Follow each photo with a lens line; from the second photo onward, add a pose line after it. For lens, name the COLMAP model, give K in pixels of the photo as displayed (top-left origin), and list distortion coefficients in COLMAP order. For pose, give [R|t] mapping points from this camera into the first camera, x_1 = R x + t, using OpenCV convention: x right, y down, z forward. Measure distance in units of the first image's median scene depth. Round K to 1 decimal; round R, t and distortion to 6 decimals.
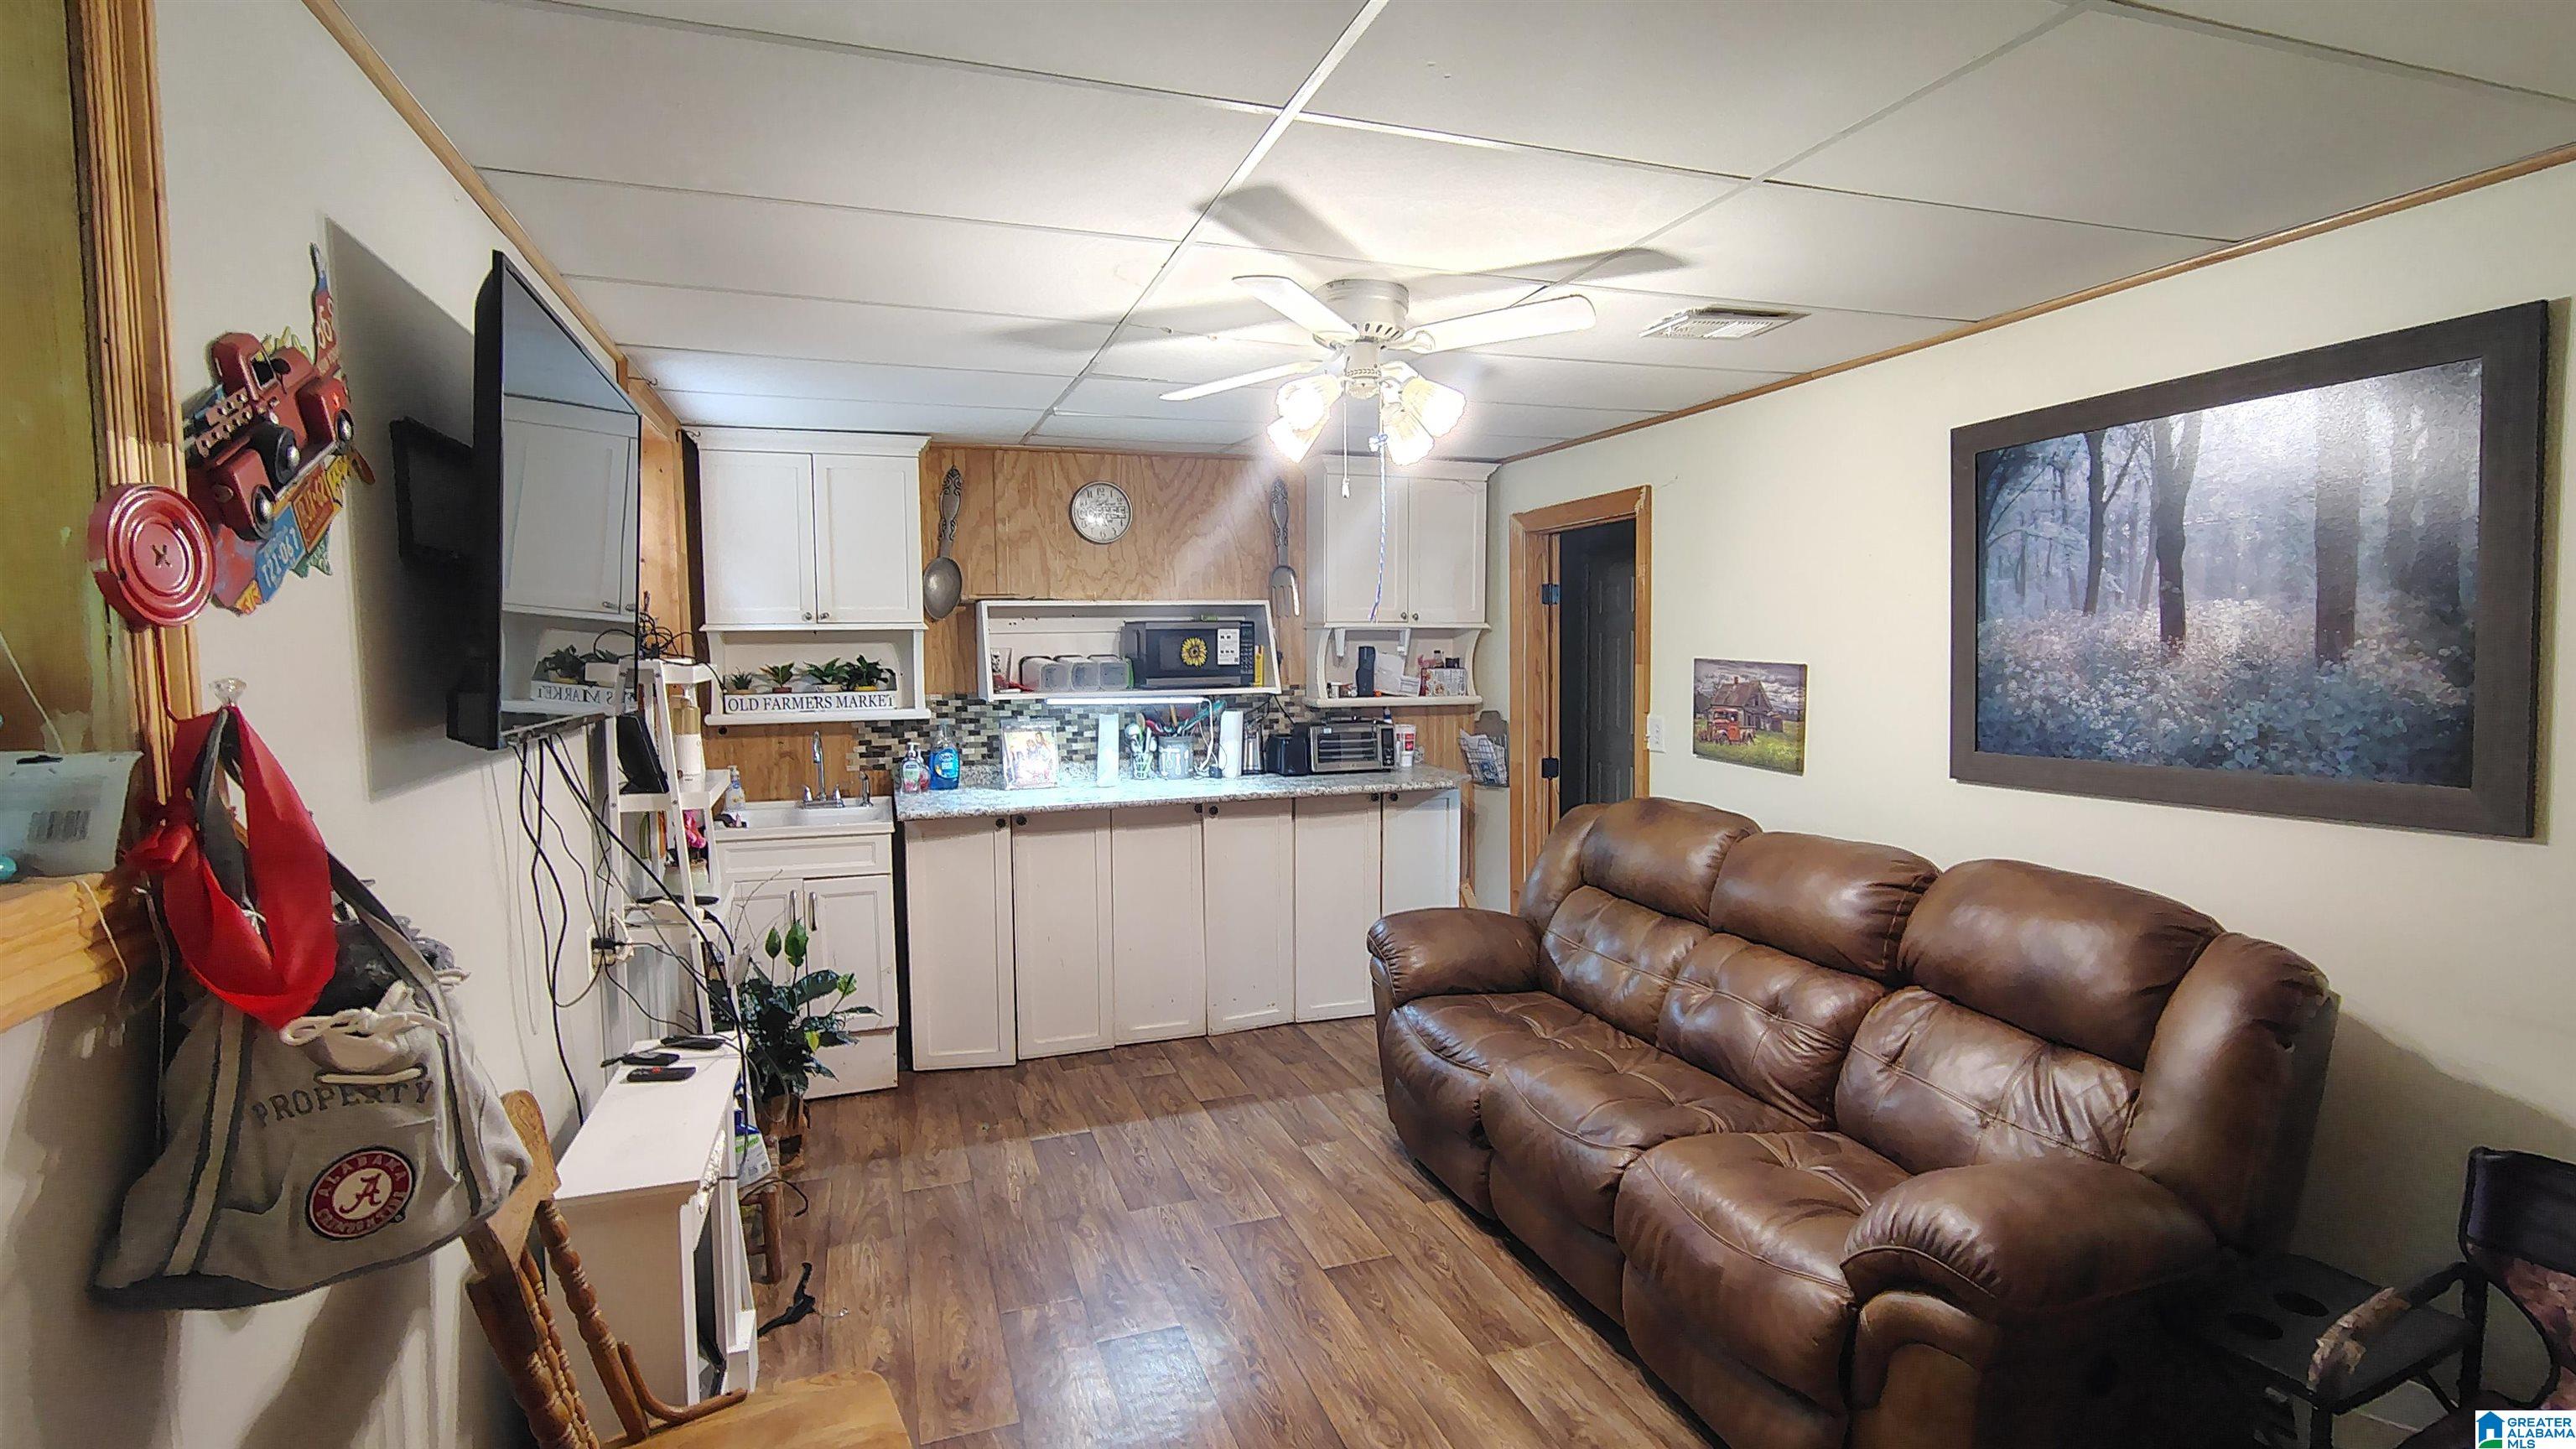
lens RADIAL K [[1199.8, 0, 1300.8], [0, 1199.8, 715.9], [0, 0, 1]] dist [-0.011147, 0.001669]
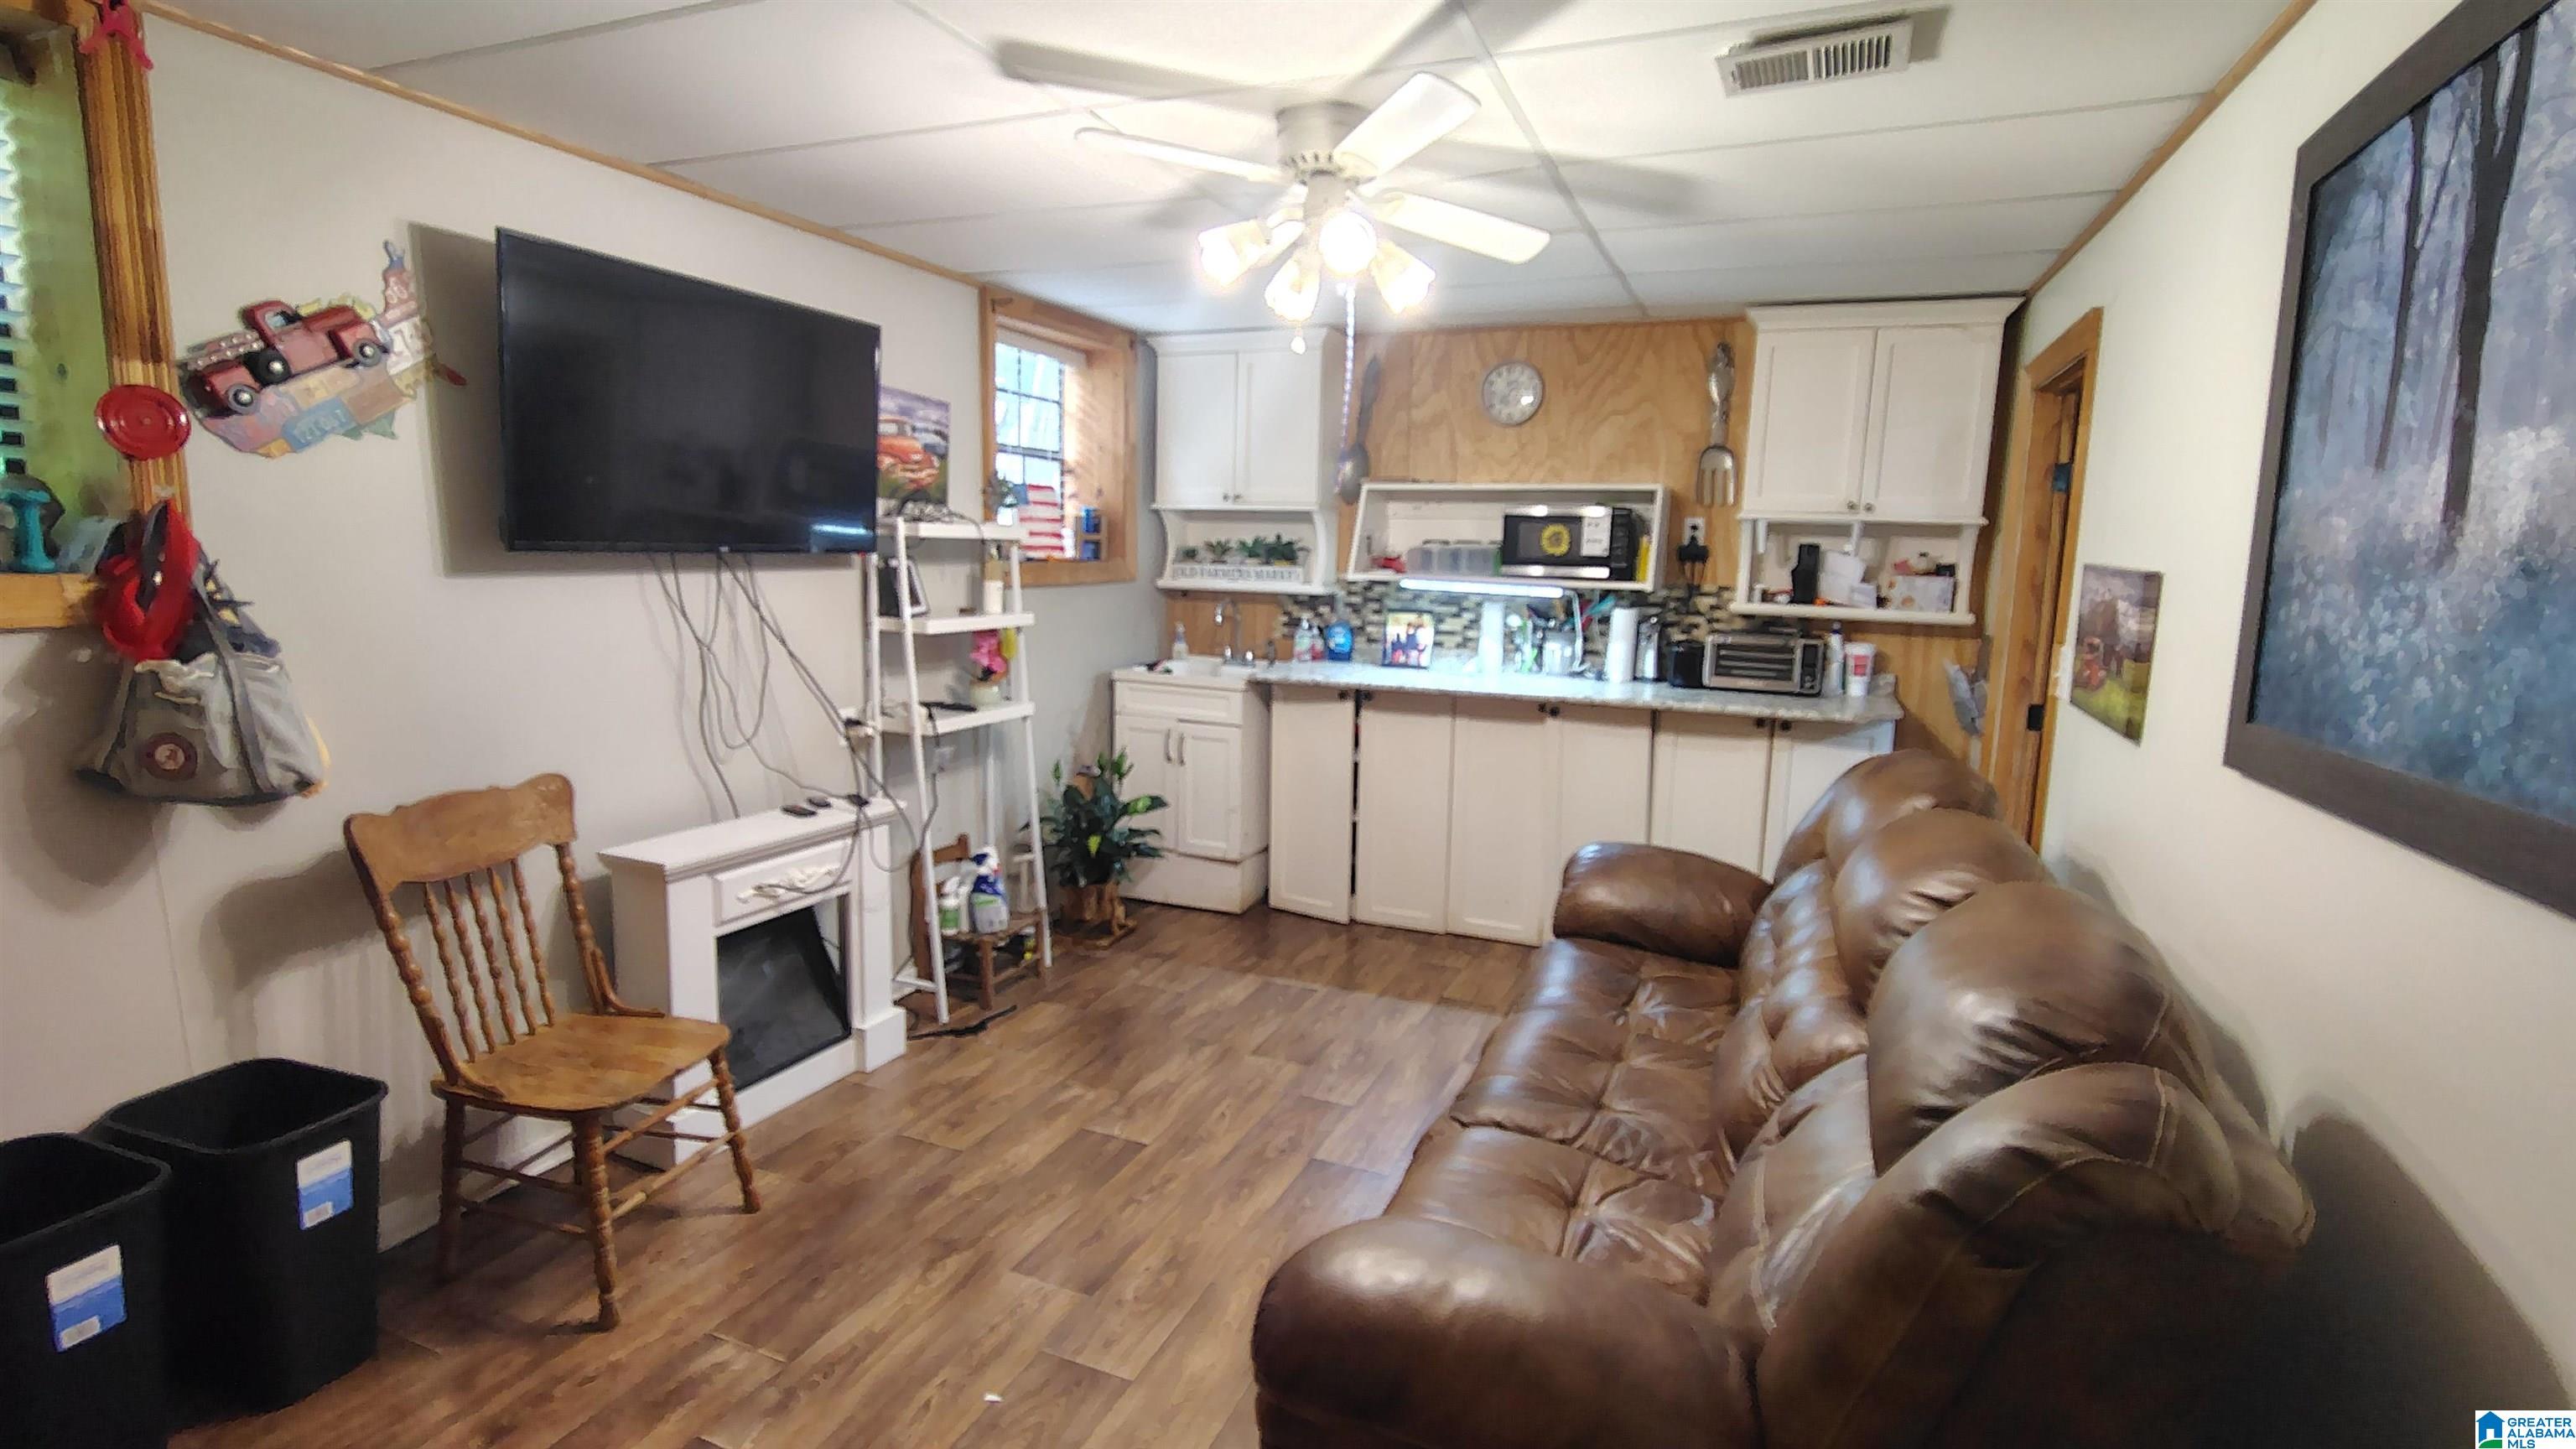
lens RADIAL K [[1199.8, 0, 1304.0], [0, 1199.8, 717.8], [0, 0, 1]] dist [-0.011147, 0.001669]
pose [[0.741398, 0.125343, -0.659256, 0.399861], [-0.074956, 0.991722, 0.104259, 0.001150], [0.666867, -0.027882, 0.744655, 0.176653]]
